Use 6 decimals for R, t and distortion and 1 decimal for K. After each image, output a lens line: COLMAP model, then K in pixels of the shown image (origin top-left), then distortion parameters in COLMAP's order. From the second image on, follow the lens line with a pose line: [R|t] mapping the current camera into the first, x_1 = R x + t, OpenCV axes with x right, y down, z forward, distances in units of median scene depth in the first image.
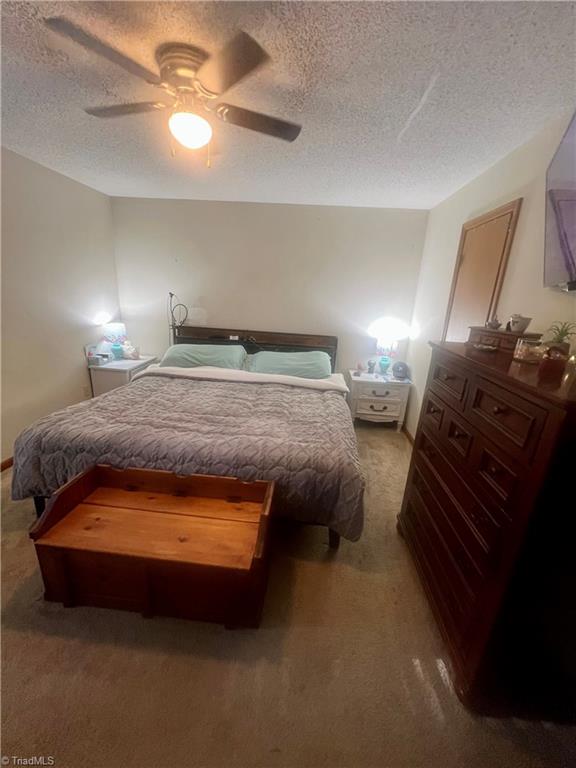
lens RADIAL K [[302.7, 0, 288.0], [0, 302.7, 384.0], [0, 0, 1]] dist [-0.001644, -0.000224]
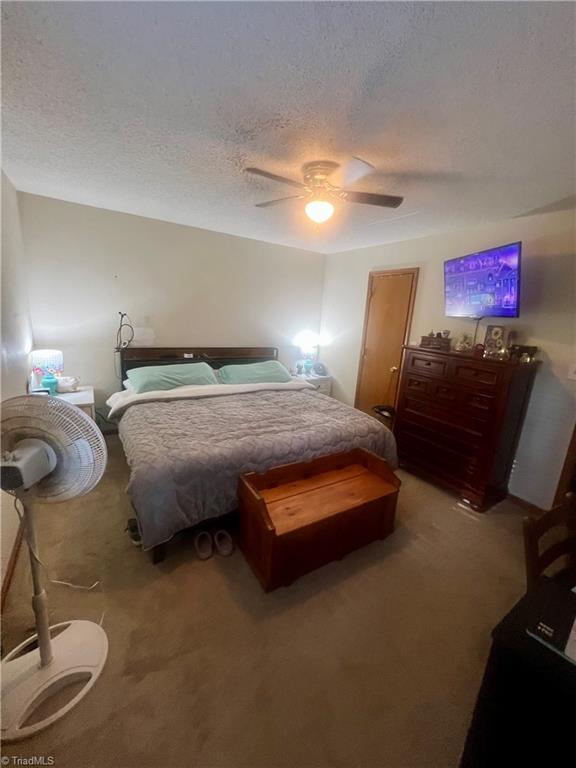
lens RADIAL K [[302.7, 0, 288.0], [0, 302.7, 384.0], [0, 0, 1]] dist [-0.001644, -0.000224]
pose [[0.802884, -0.140970, 0.579227, -0.668991], [0.157187, 0.987315, 0.022407, -0.039000], [-0.575038, 0.073057, 0.814858, -0.015886]]
